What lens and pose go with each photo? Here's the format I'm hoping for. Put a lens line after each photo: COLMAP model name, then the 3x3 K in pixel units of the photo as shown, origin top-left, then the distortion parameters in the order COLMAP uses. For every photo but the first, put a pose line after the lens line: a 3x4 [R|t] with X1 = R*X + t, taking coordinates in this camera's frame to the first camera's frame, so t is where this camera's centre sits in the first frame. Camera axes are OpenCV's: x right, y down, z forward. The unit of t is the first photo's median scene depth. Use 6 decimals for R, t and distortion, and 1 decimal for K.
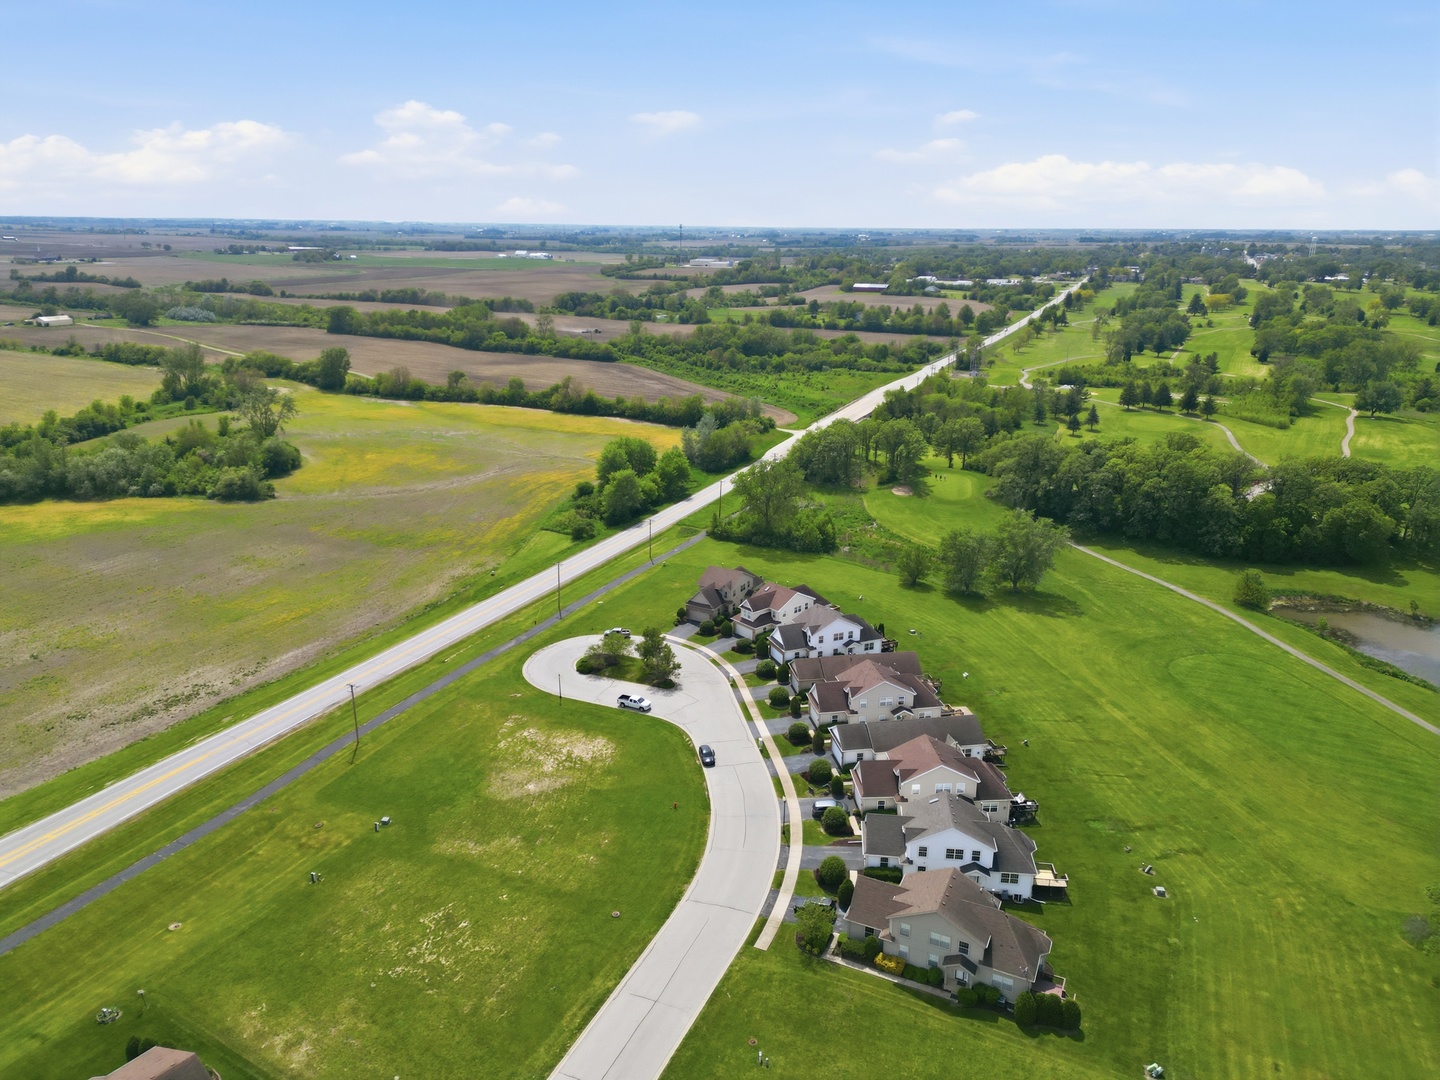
lens RADIAL K [[999.8, 0, 724.4], [0, 999.8, 539.8], [0, 0, 1]] dist [0.092115, -0.095622]
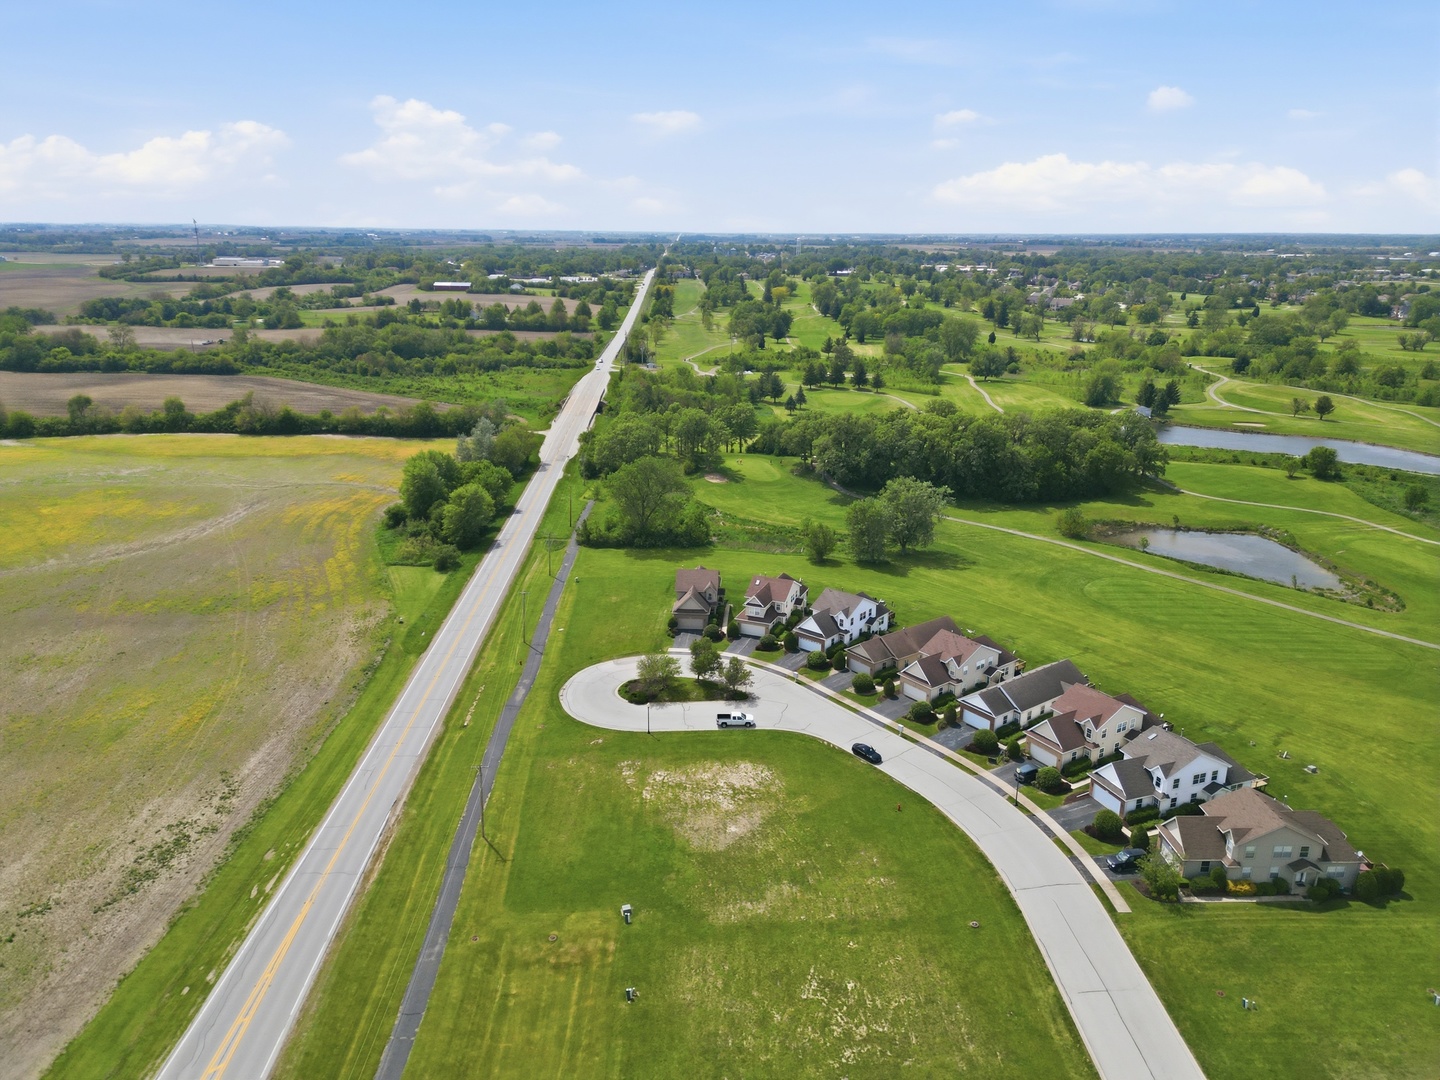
lens RADIAL K [[999.8, 0, 724.4], [0, 999.8, 539.8], [0, 0, 1]] dist [0.092115, -0.095622]
pose [[0.891906, -0.135214, 0.431533, -0.343946], [0.135497, 0.990316, 0.030250, -0.022134], [-0.431444, 0.031491, 0.901590, 0.122960]]
